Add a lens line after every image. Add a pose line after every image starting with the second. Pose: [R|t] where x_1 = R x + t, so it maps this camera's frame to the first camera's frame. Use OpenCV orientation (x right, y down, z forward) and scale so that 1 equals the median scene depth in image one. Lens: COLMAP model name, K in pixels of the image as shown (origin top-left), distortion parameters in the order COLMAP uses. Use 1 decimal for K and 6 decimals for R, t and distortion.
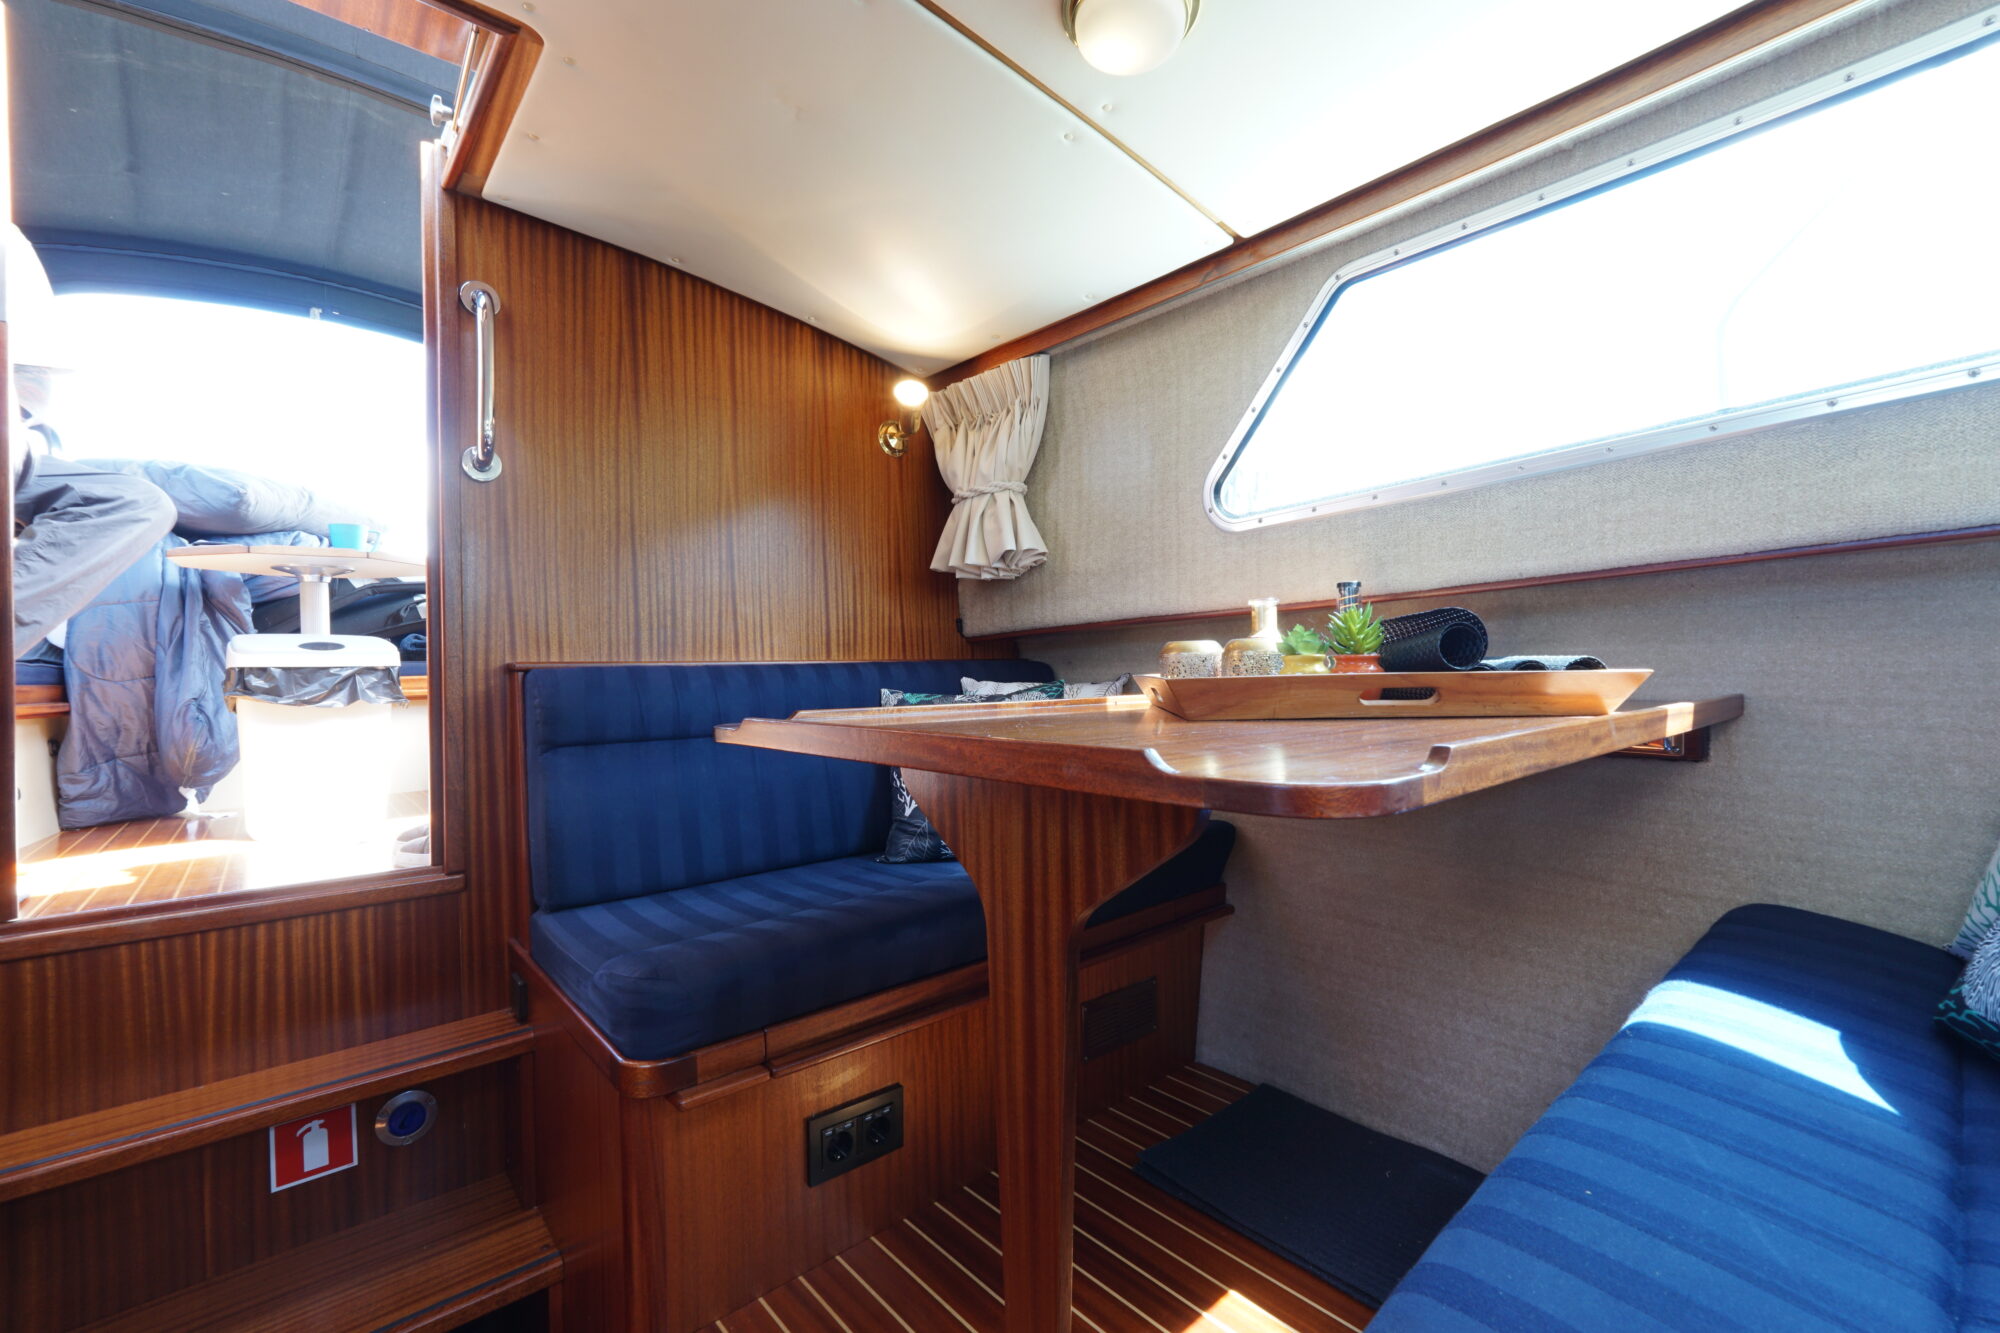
lens RADIAL K [[840.6, 0, 998.1], [0, 840.6, 663.9], [0, 0, 1]] dist [-0.018272, 0.007364]
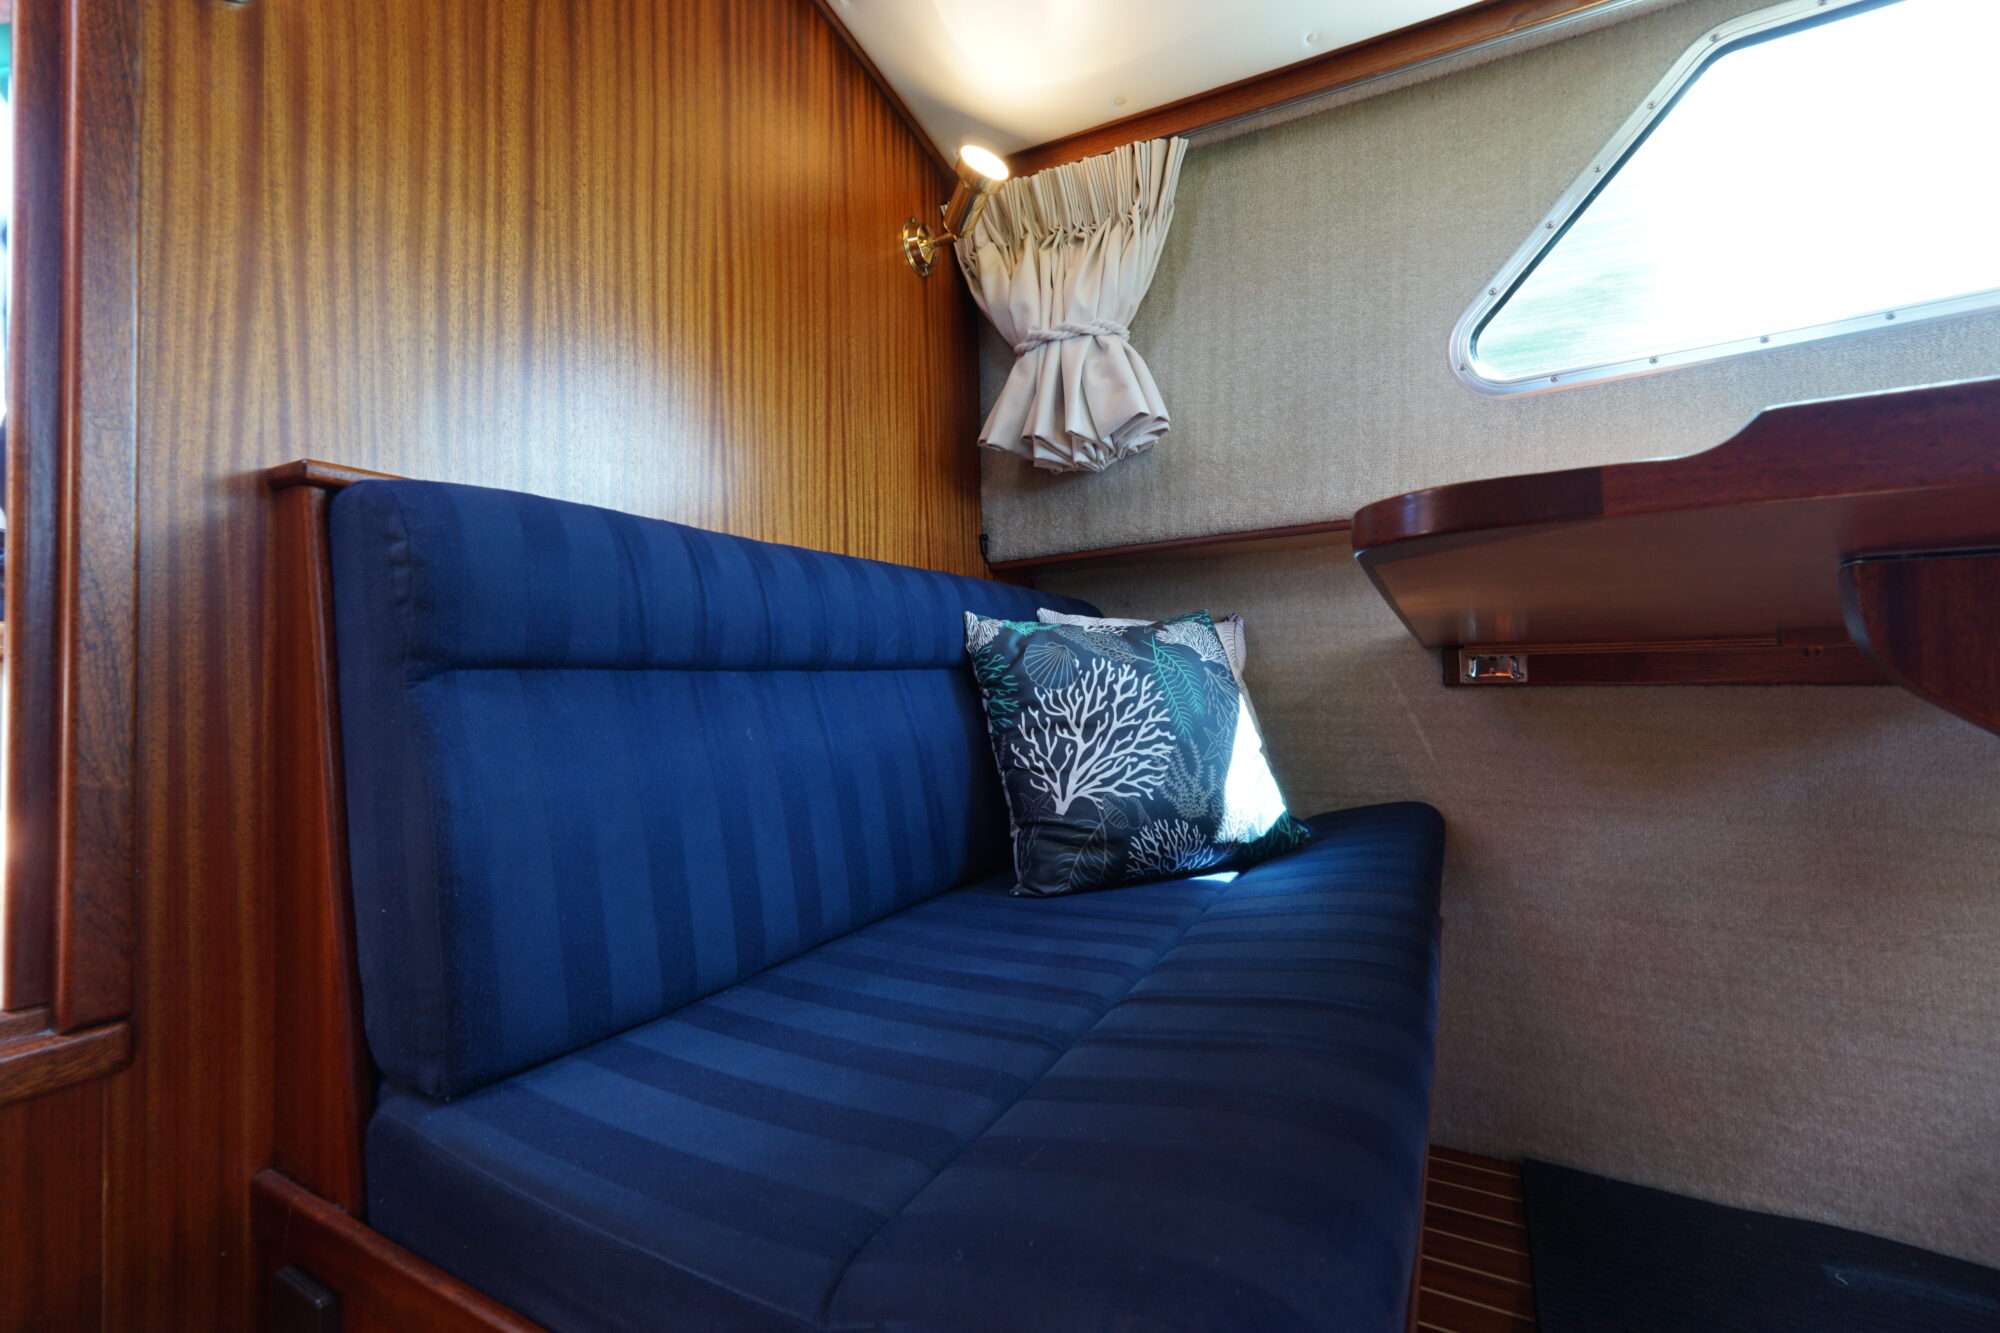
lens RADIAL K [[840.6, 0, 998.1], [0, 840.6, 663.9], [0, 0, 1]] dist [-0.018272, 0.007364]
pose [[0.936759, 0.014091, 0.349691, -0.395693], [-0.006508, 0.999718, -0.022849, 0.097918], [-0.349914, 0.019128, 0.936586, 0.505253]]
